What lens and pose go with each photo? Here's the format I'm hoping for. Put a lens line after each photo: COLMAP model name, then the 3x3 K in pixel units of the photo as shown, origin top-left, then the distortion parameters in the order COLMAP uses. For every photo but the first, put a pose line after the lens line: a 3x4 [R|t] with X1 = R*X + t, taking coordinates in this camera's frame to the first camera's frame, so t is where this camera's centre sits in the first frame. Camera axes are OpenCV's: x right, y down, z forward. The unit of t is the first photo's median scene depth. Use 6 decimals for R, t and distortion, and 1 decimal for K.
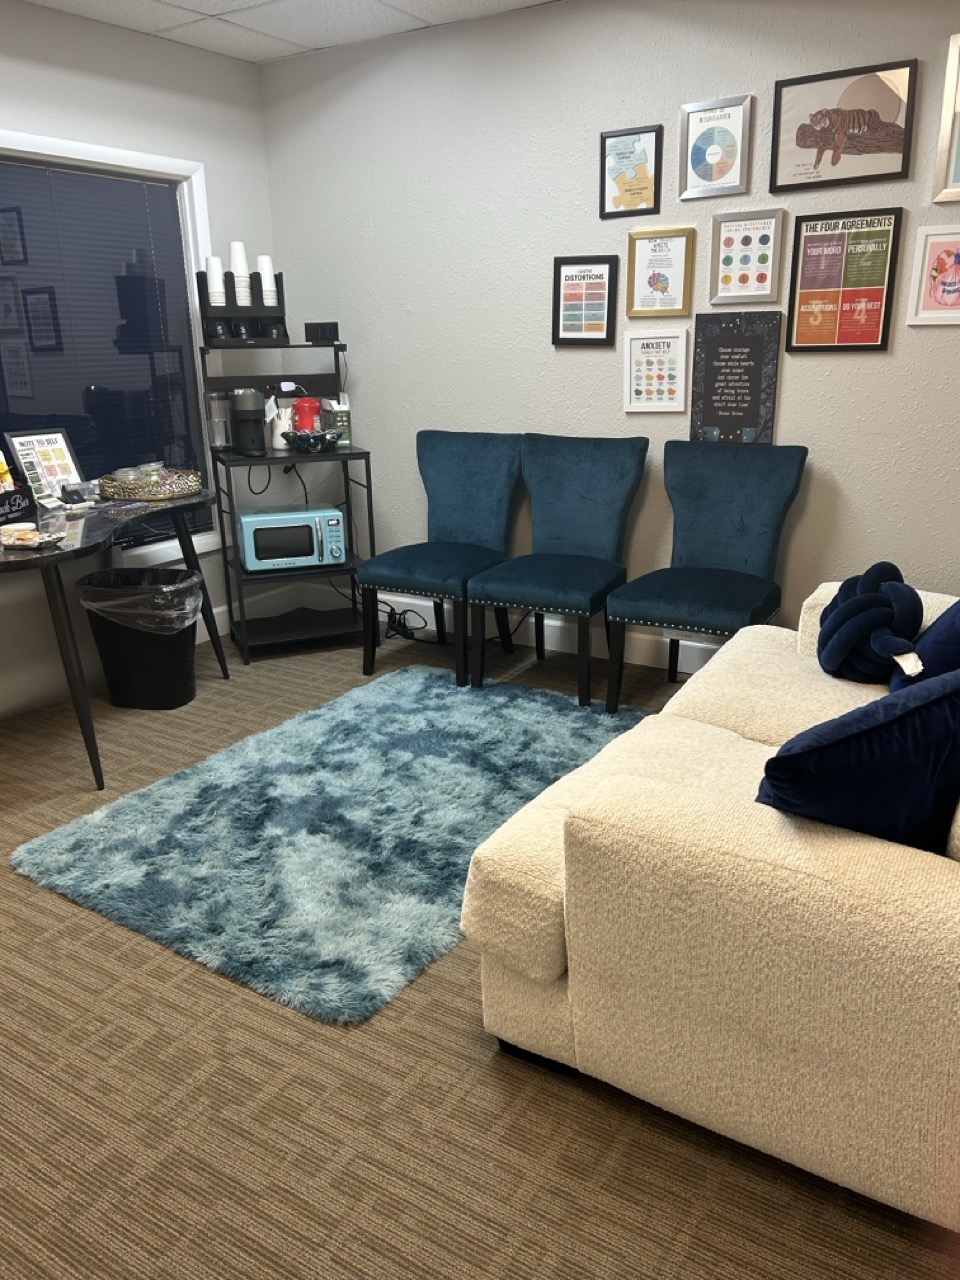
lens RADIAL K [[957.1, 0, 484.2], [0, 957.1, 642.4], [0, 0, 1]] dist [0.043077, -0.039105]
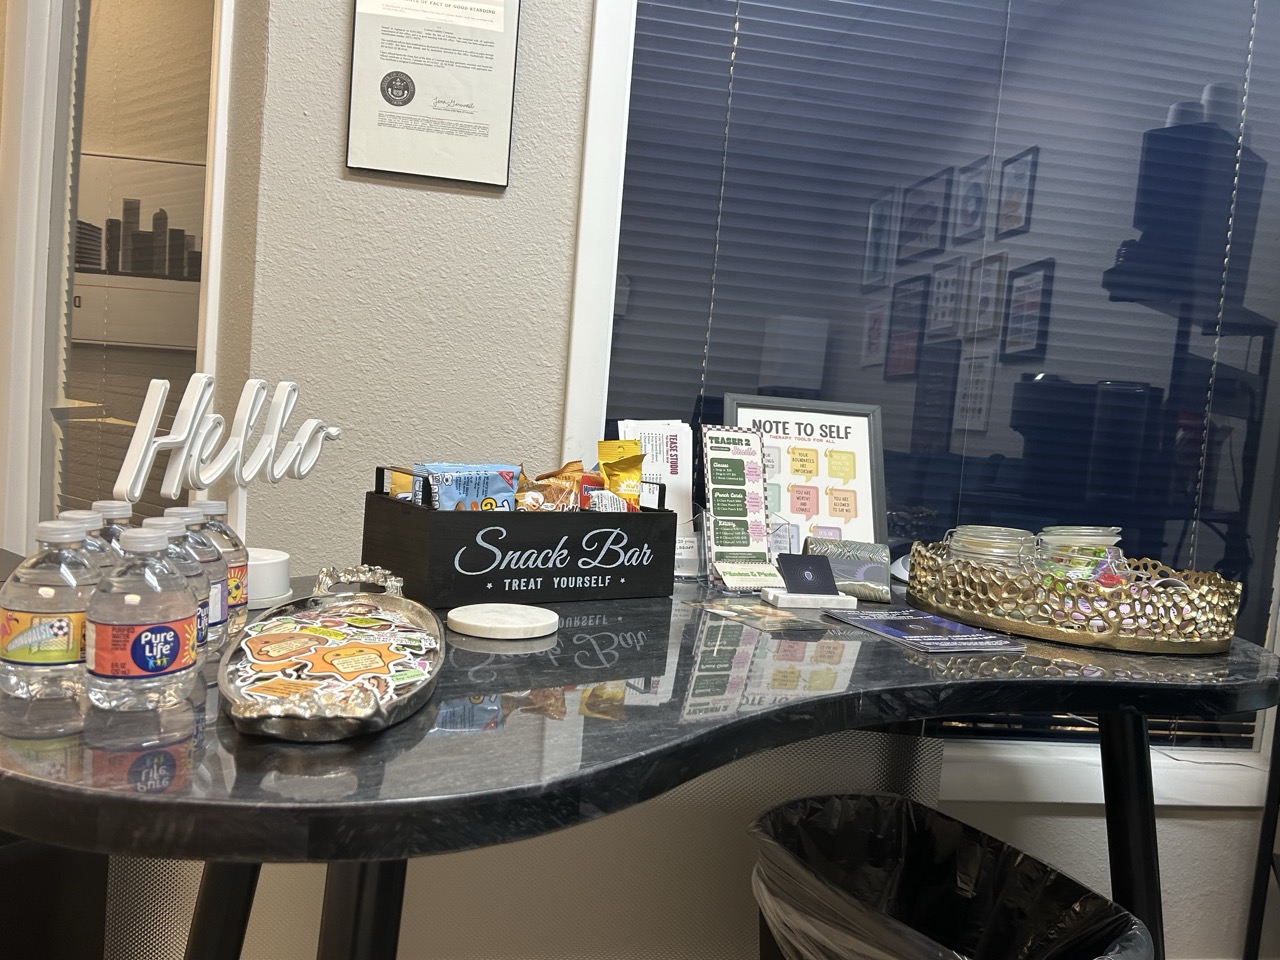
lens RADIAL K [[957.1, 0, 631.1], [0, 957.1, 484.9], [0, 0, 1]] dist [0.043077, -0.039105]
pose [[0.634351, 0.123547, -0.763109, -0.207923], [-0.322883, 0.939262, -0.116338, -0.119864], [0.702386, 0.320193, 0.635713, 0.725277]]
